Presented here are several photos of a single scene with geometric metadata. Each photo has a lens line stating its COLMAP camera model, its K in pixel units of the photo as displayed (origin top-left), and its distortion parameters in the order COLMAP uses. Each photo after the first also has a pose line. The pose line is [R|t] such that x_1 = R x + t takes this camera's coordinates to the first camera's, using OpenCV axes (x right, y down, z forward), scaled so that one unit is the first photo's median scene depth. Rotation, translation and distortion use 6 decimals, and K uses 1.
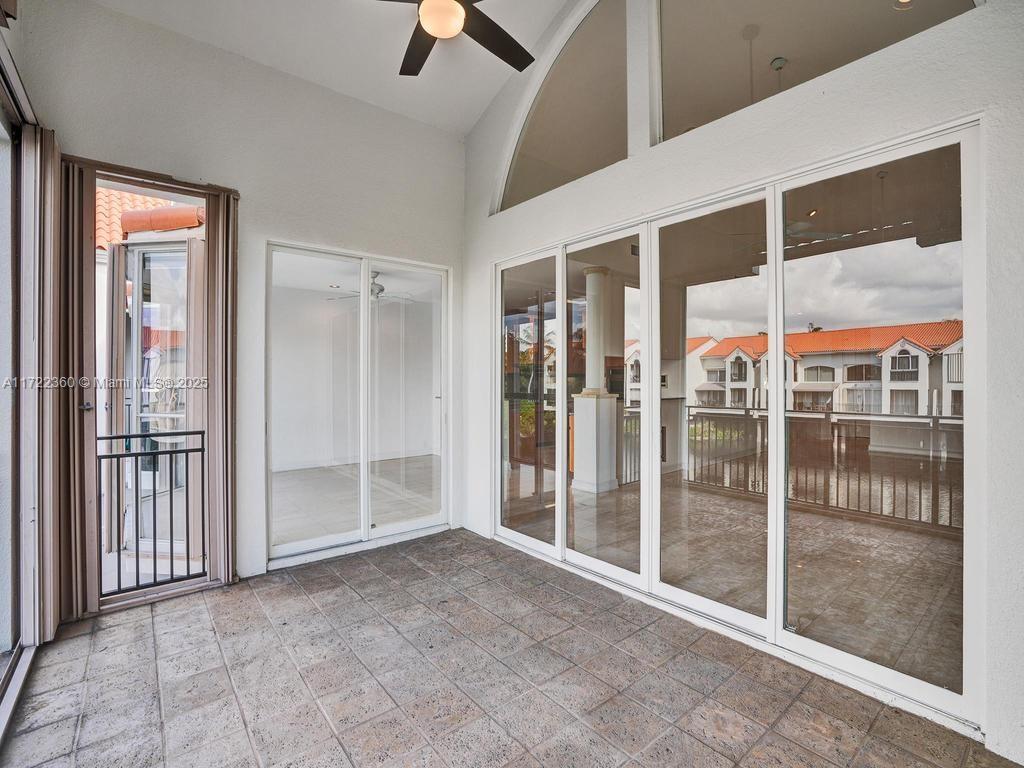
lens RADIAL K [[476.0, 0, 524.7], [0, 476.0, 385.3], [0, 0, 1]] dist [-0.067485, 0.025264]
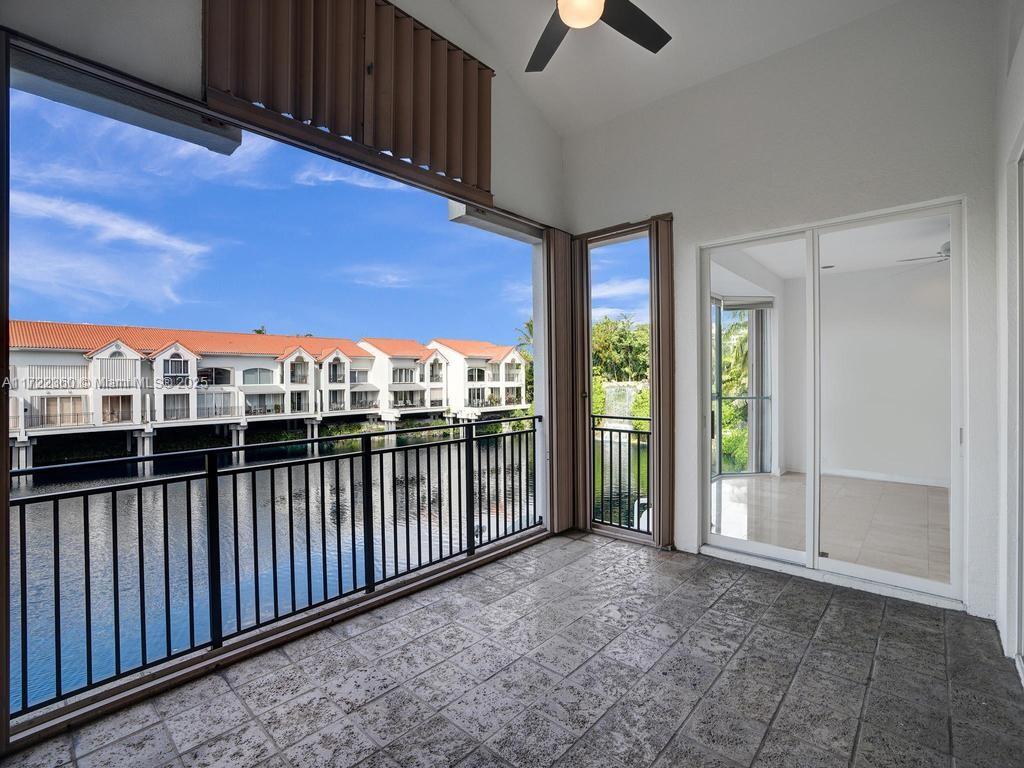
lens RADIAL K [[490.0, 0, 516.1], [0, 490.0, 368.9], [0, 0, 1]] dist [0.017570, 0.000106]
pose [[0.167747, -0.016285, -0.985696, 0.540289], [-0.000388, 0.999862, -0.016585, -0.007156], [0.985830, 0.003165, 0.167718, 0.416343]]
